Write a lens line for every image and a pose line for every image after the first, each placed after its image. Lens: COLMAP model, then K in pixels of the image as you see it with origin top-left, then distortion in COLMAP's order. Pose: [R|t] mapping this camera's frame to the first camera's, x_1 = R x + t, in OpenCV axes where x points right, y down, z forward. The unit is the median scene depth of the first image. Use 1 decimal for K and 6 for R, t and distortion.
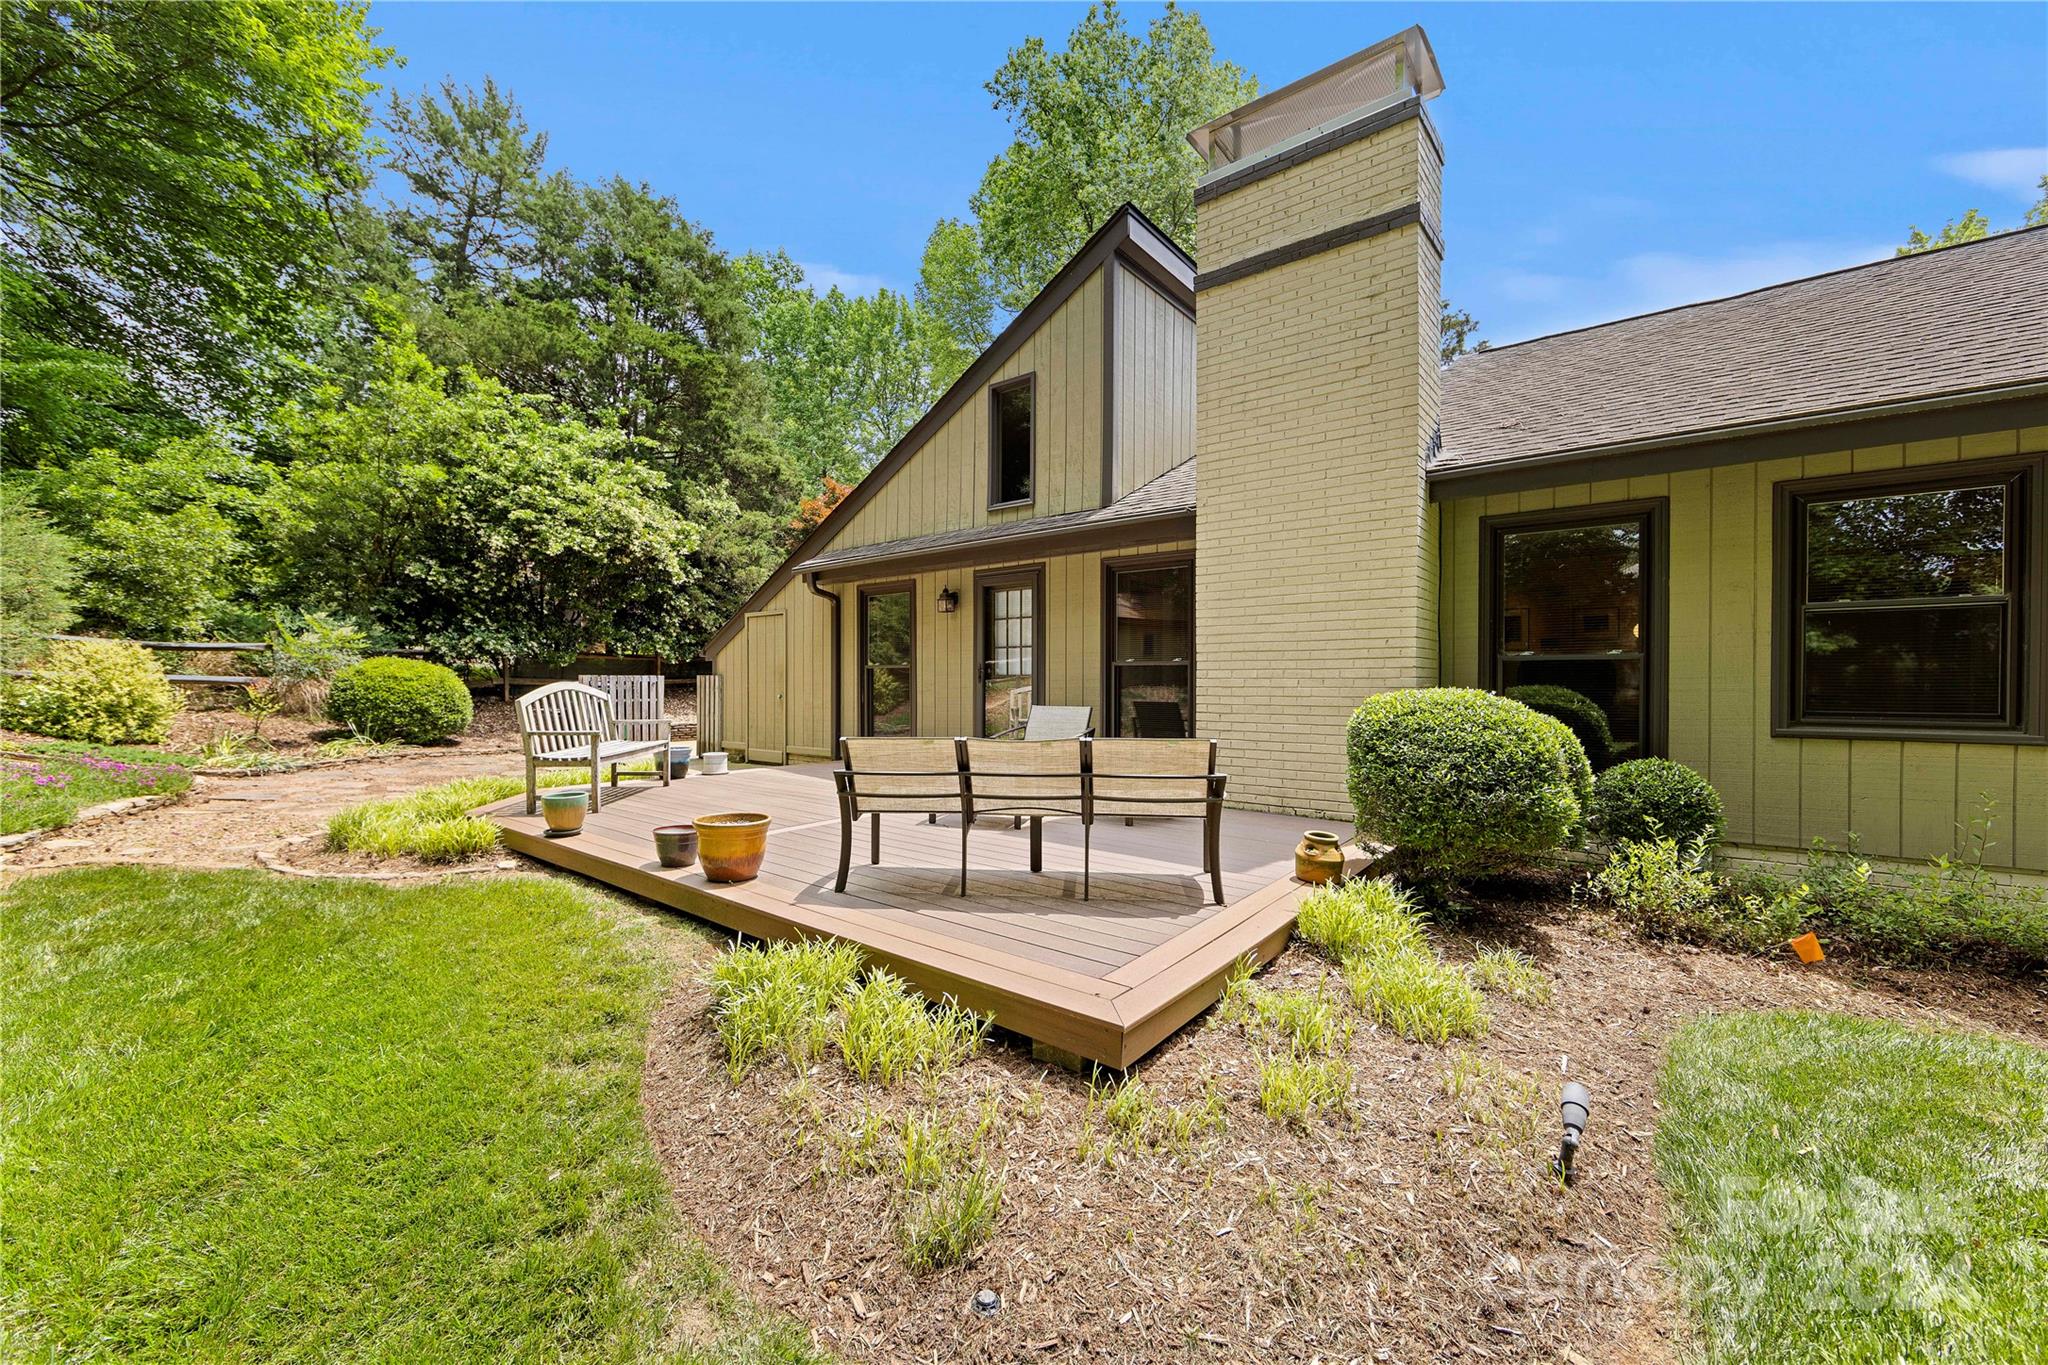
lens RADIAL K [[806.6, 0, 1022.9], [0, 806.6, 688.9], [0, 0, 1]] dist [-0.000109, -0.000181]
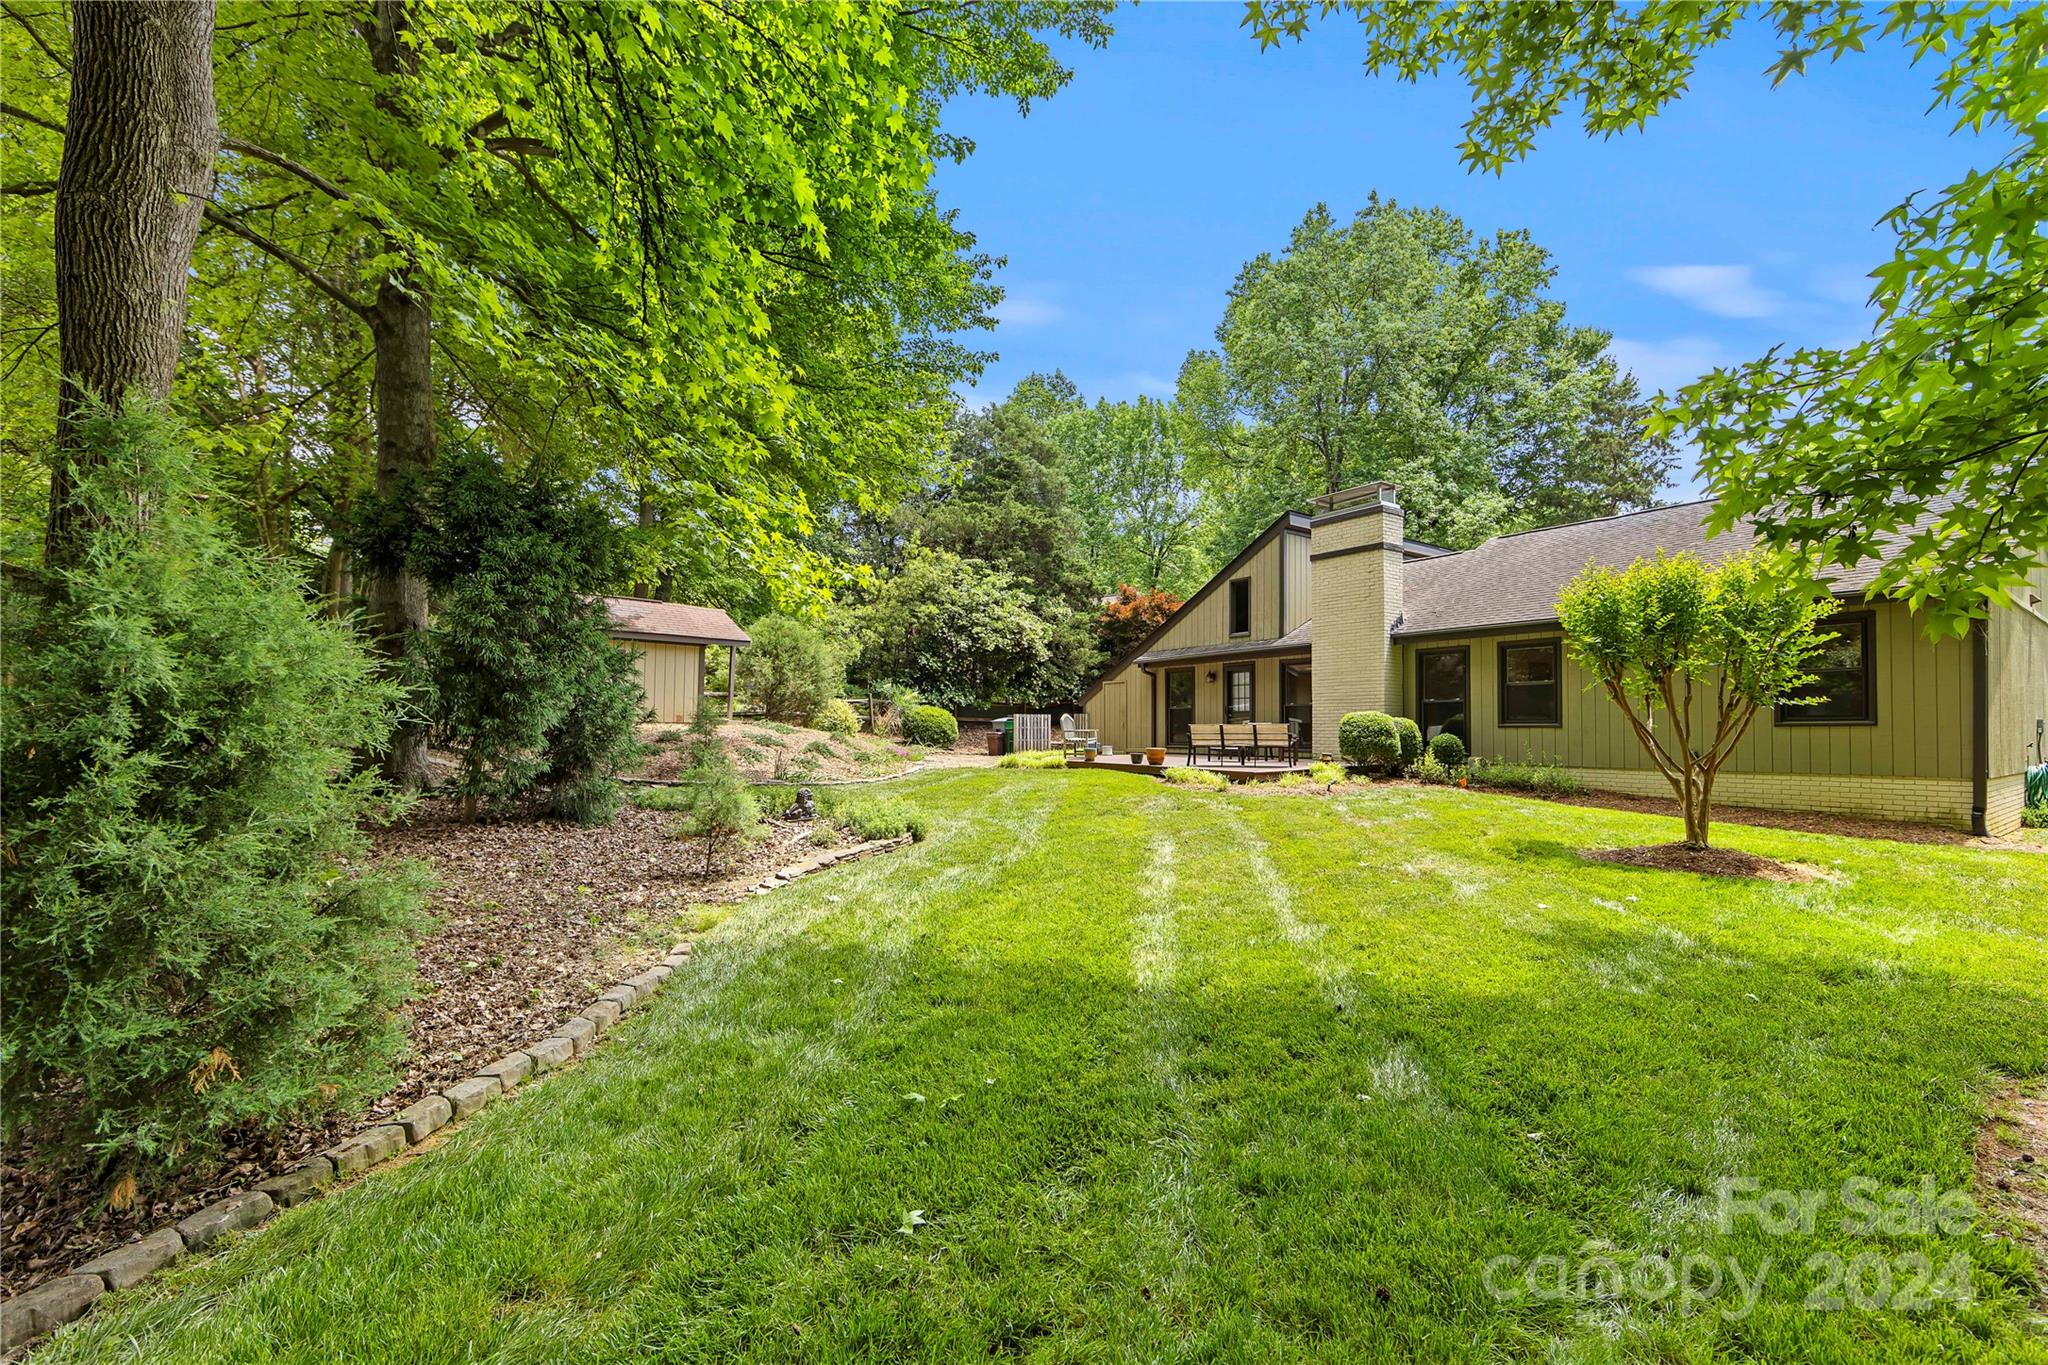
lens RADIAL K [[852.9, 0, 1023.9], [0, 852.9, 691.2], [0, 0, 1]] dist [-0.000281, -0.000255]
pose [[0.958614, -0.011439, -0.284478, 0.056083], [-0.004124, 0.998530, -0.054048, 0.039446], [0.284678, 0.052984, 0.957158, -0.975054]]
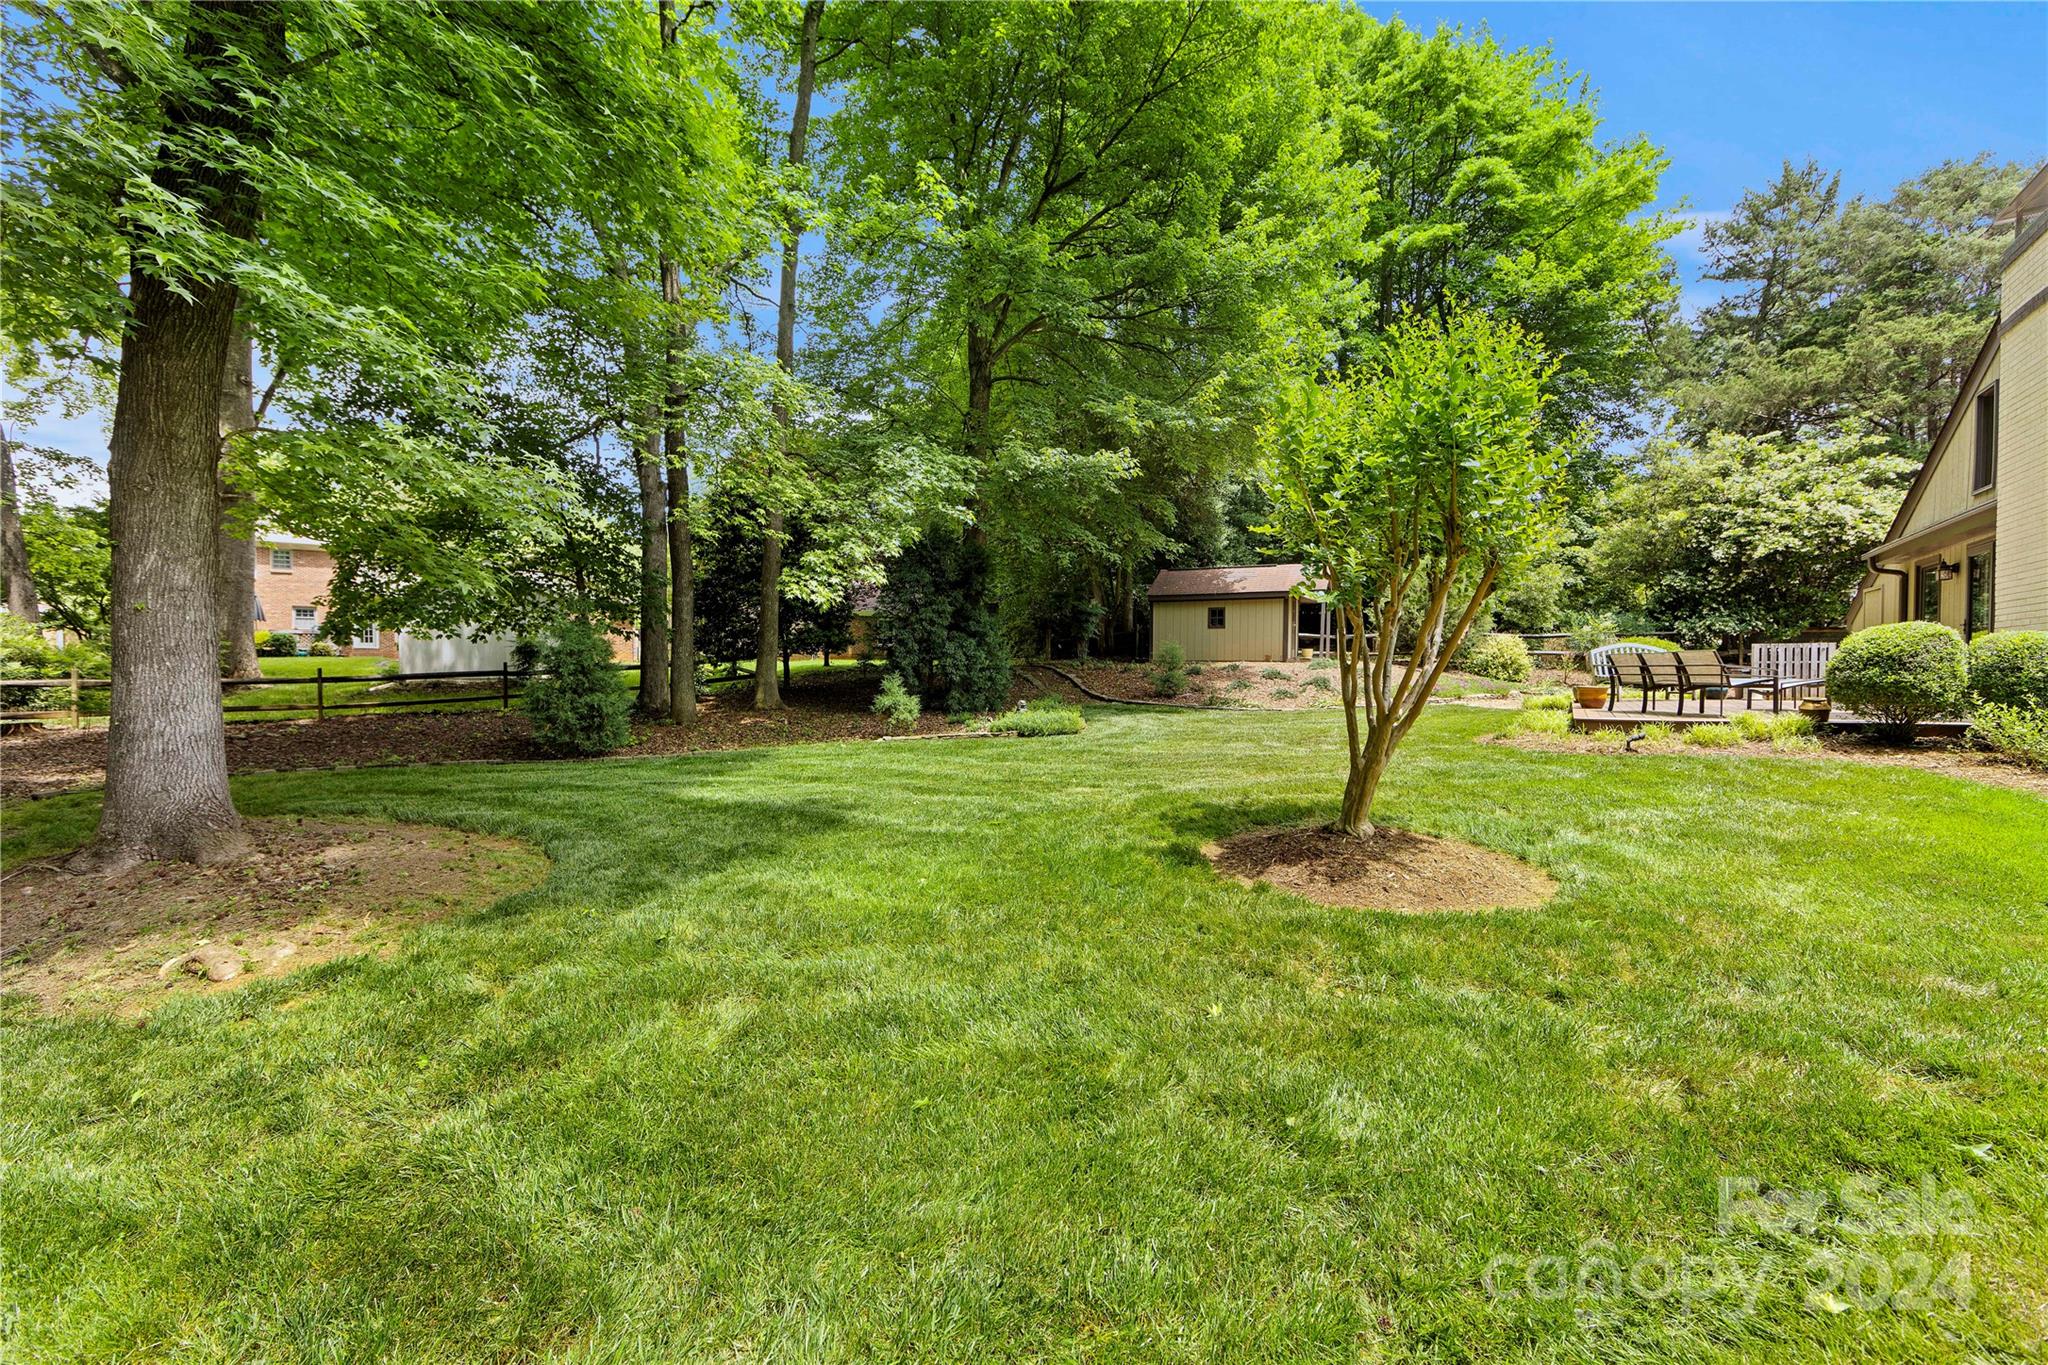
lens RADIAL K [[800.1, 0, 1016.5], [0, 800.1, 689.1], [0, 0, 1]] dist [-0.002775, -0.000288]
pose [[0.074449, 0.019742, -0.997029, 0.768946], [-0.009371, 0.999774, 0.019096, 0.048664], [0.997181, 0.007922, 0.074617, -0.399437]]
